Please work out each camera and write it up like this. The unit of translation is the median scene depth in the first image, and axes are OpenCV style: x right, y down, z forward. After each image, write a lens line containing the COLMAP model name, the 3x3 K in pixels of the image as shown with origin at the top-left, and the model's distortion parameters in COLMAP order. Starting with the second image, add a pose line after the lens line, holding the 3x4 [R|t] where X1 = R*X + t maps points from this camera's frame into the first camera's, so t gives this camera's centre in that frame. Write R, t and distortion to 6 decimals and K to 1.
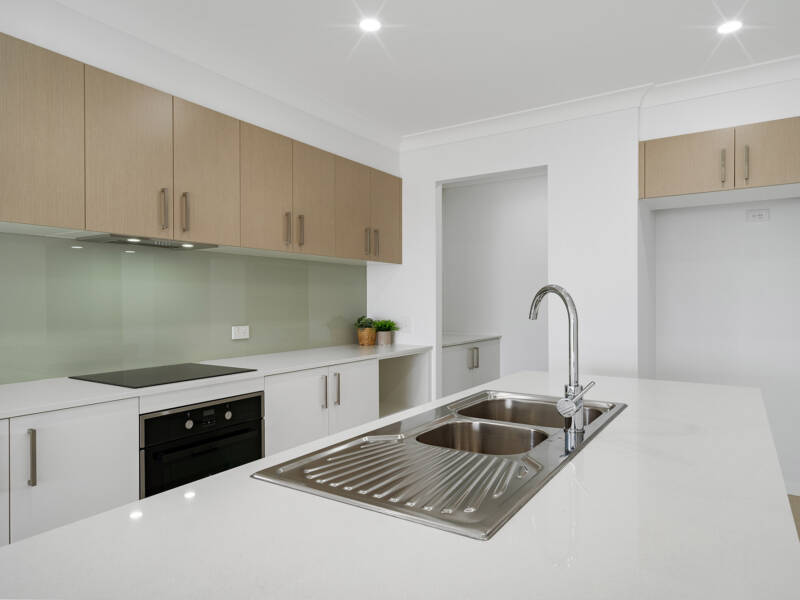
lens RADIAL K [[546.1, 0, 400.0], [0, 546.1, 300.0], [0, 0, 1]] dist [0.084122, -0.002051]
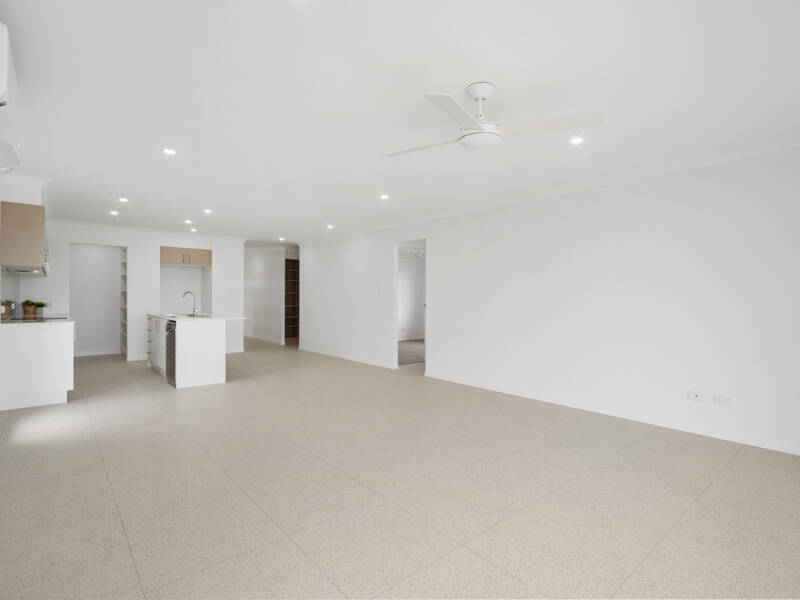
lens RADIAL K [[403.5, 0, 400.0], [0, 403.5, 300.0], [0, 0, 1]] dist [0.002209, 0.001719]
pose [[0.295859, -0.001590, 0.955230, -1.328518], [0.004984, 0.999988, 0.000120, 0.041216], [-0.955219, 0.004726, 0.295863, -0.987049]]
